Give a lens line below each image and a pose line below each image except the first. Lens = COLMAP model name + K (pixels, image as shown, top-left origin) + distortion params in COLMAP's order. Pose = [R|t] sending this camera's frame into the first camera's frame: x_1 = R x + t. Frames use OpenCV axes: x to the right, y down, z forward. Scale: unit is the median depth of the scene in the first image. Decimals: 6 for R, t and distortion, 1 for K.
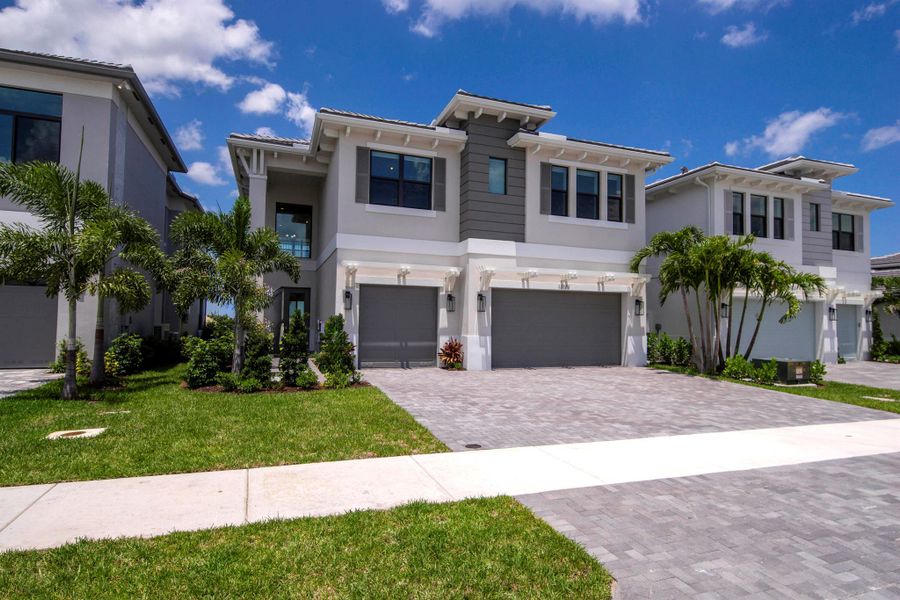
lens RADIAL K [[501.5, 0, 456.9], [0, 501.5, 298.3], [0, 0, 1]] dist [0.005879, -0.003199]
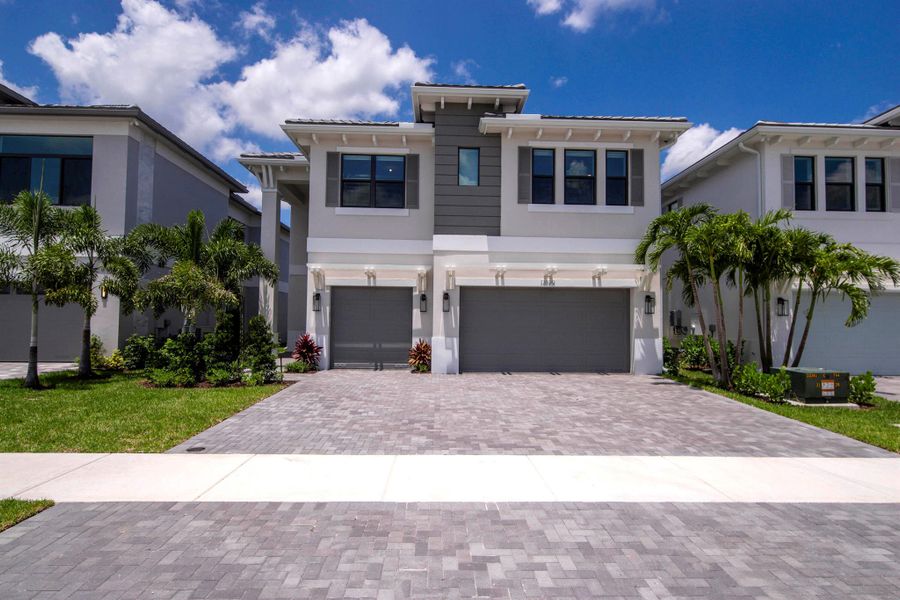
lens RADIAL K [[501.5, 0, 455.4], [0, 501.5, 298.9], [0, 0, 1]] dist [0.005879, -0.003199]
pose [[0.949696, -0.020398, -0.312510, 0.346668], [0.018683, 0.999789, -0.008480, 0.010410], [0.312617, 0.002215, 0.949877, 0.103417]]
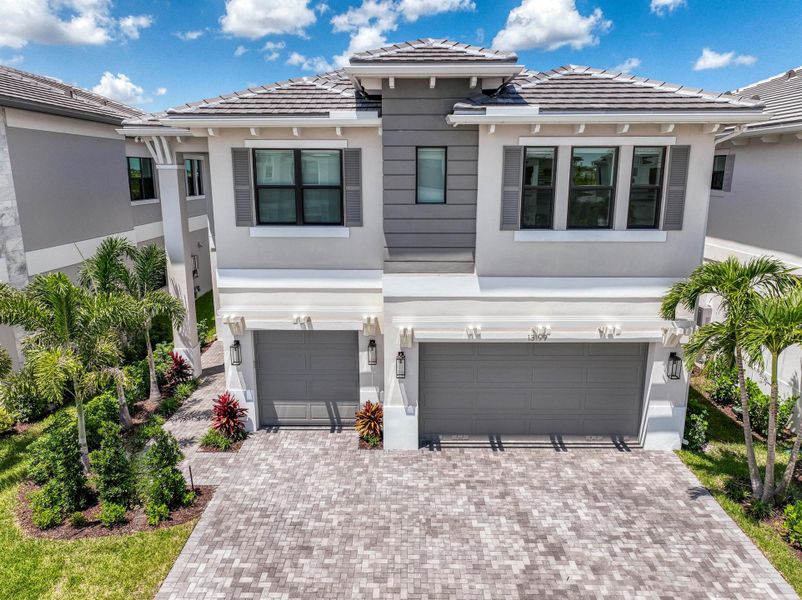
lens RADIAL K [[558.9, 0, 399.0], [0, 558.9, 297.2], [0, 0, 1]] dist [0.006974, 0.002673]
pose [[0.933231, 0.063908, -0.353546, 0.311164], [0.032599, 0.964930, 0.260475, -0.283901], [0.357794, -0.254609, 0.898420, 0.289703]]
